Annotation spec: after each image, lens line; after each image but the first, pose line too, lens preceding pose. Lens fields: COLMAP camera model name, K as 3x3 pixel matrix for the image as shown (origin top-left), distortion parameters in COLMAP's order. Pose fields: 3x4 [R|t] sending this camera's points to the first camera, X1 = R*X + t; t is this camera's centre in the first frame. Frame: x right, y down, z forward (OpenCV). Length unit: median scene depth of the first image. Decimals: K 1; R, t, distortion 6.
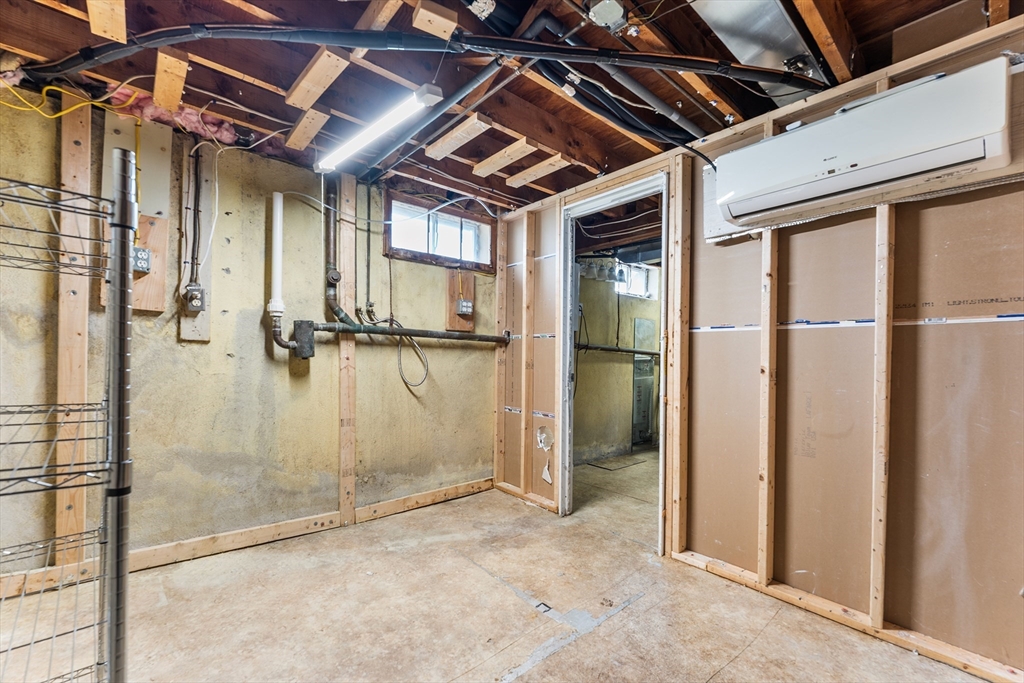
lens RADIAL K [[422.6, 0, 510.7], [0, 422.6, 351.2], [0, 0, 1]] dist [-0.008203, -0.000061]
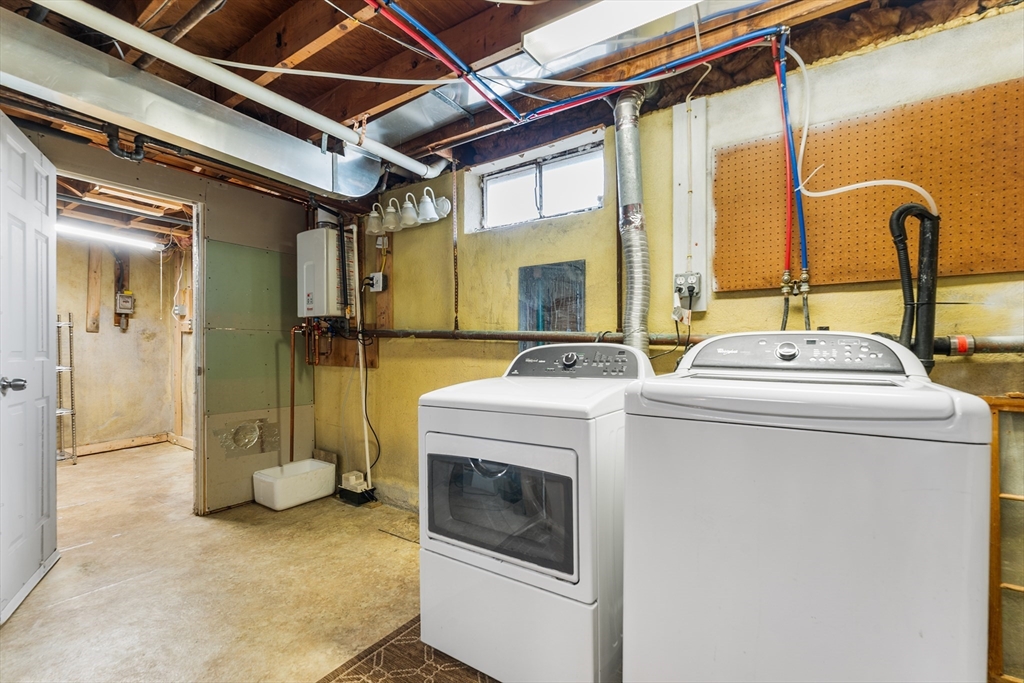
lens RADIAL K [[447.7, 0, 513.4], [0, 447.7, 349.5], [0, 0, 1]] dist [0.001547, 0.000059]
pose [[0.264715, -0.014112, -0.964223, 1.075898], [0.016592, 0.999812, -0.010077, 0.030053], [0.964184, -0.013331, 0.264900, 1.174053]]
